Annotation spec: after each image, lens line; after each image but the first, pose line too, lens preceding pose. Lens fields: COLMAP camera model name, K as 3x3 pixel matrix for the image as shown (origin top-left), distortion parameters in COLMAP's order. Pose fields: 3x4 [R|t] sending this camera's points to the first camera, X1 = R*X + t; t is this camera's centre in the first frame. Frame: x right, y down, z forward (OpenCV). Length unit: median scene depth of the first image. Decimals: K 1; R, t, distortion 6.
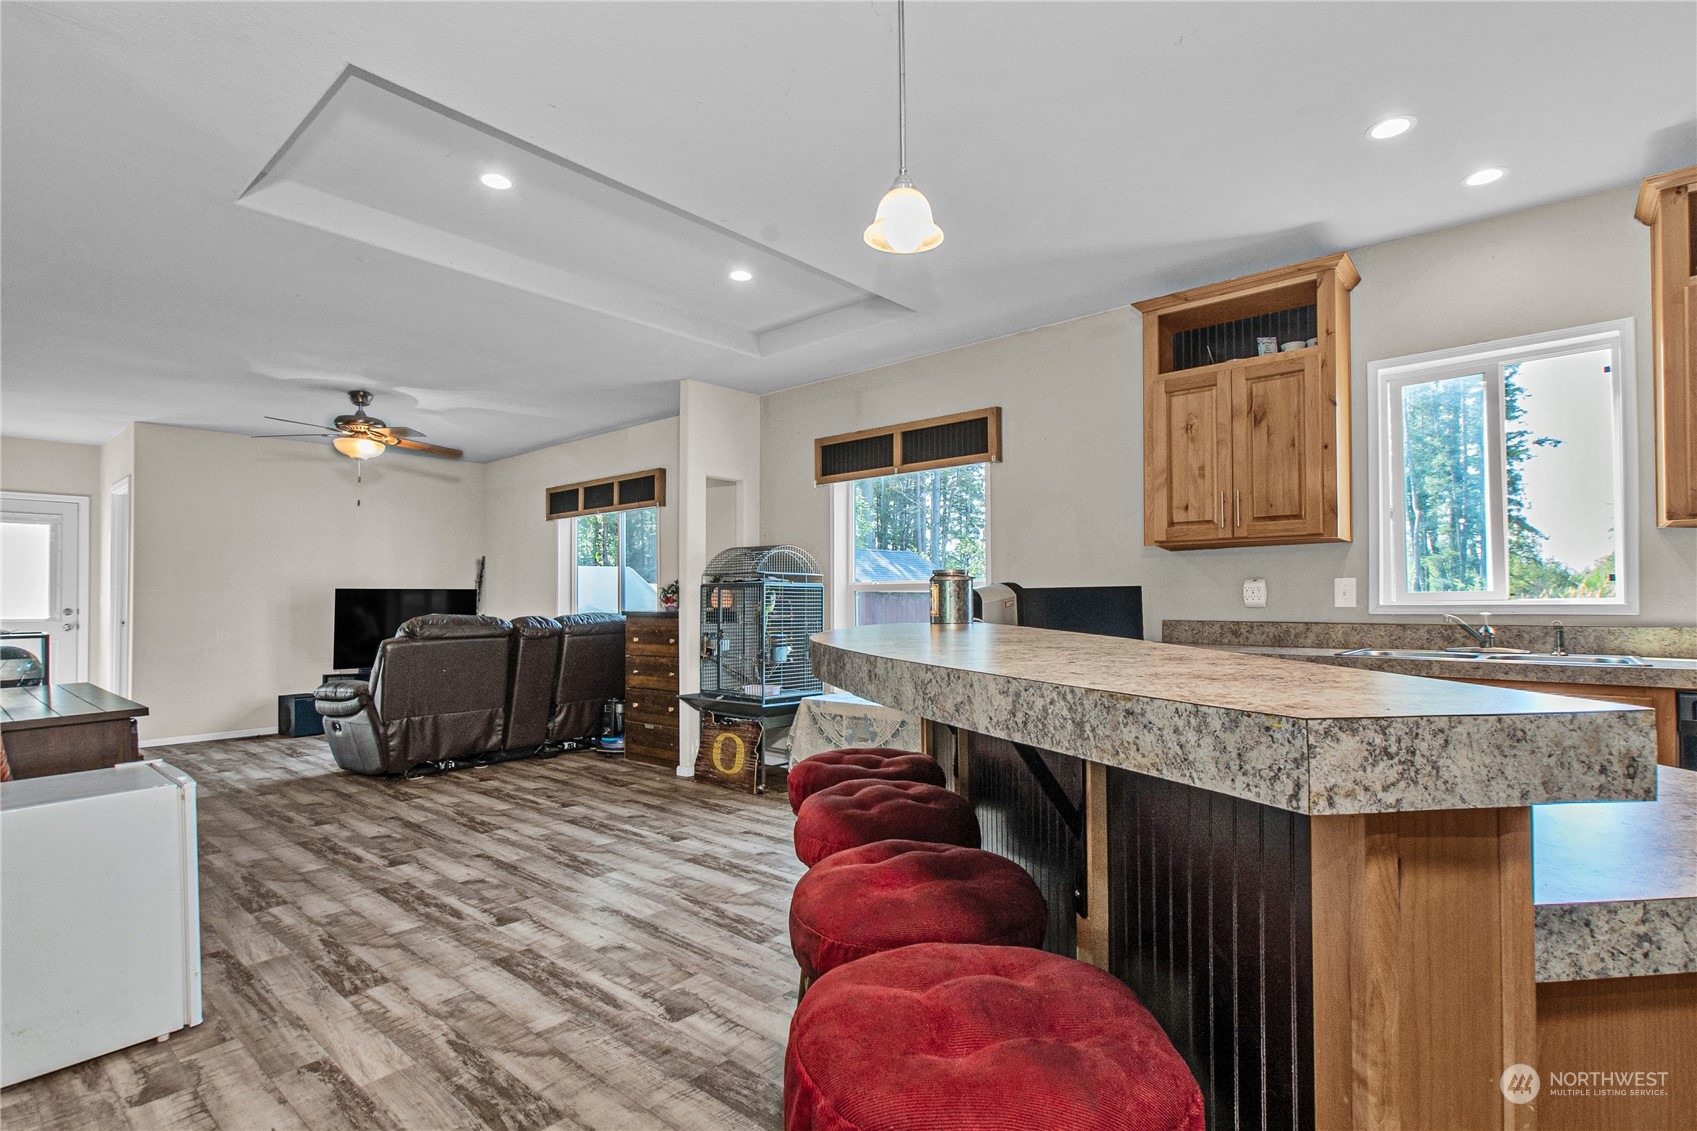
lens RADIAL K [[795.8, 0, 864.0], [0, 795.8, 586.8], [0, 0, 1]] dist [-0.012405, 0.003587]
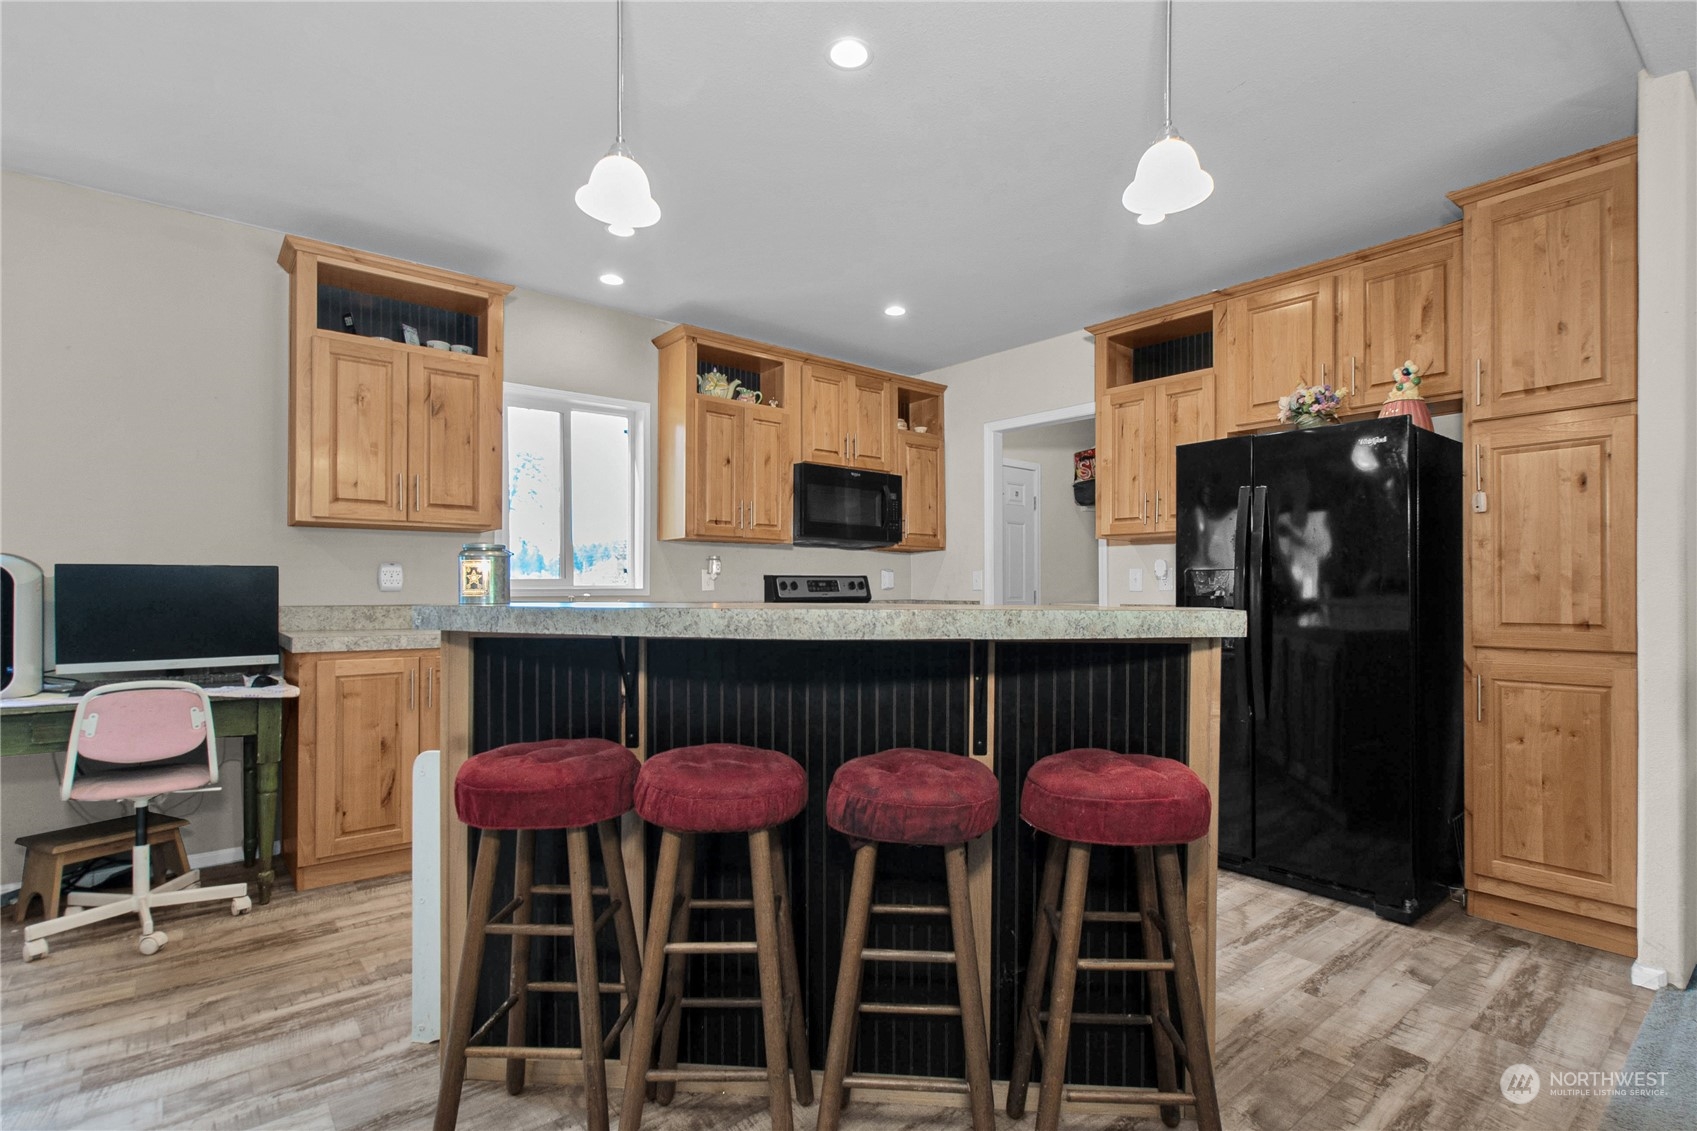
lens RADIAL K [[795.8, 0, 828.3], [0, 795.8, 579.1], [0, 0, 1]] dist [-0.012405, 0.003587]
pose [[0.173795, 0.006411, 0.984761, -0.409381], [-0.021309, 0.999769, -0.002748, 0.001647], [-0.984551, -0.020506, 0.173891, 0.295641]]
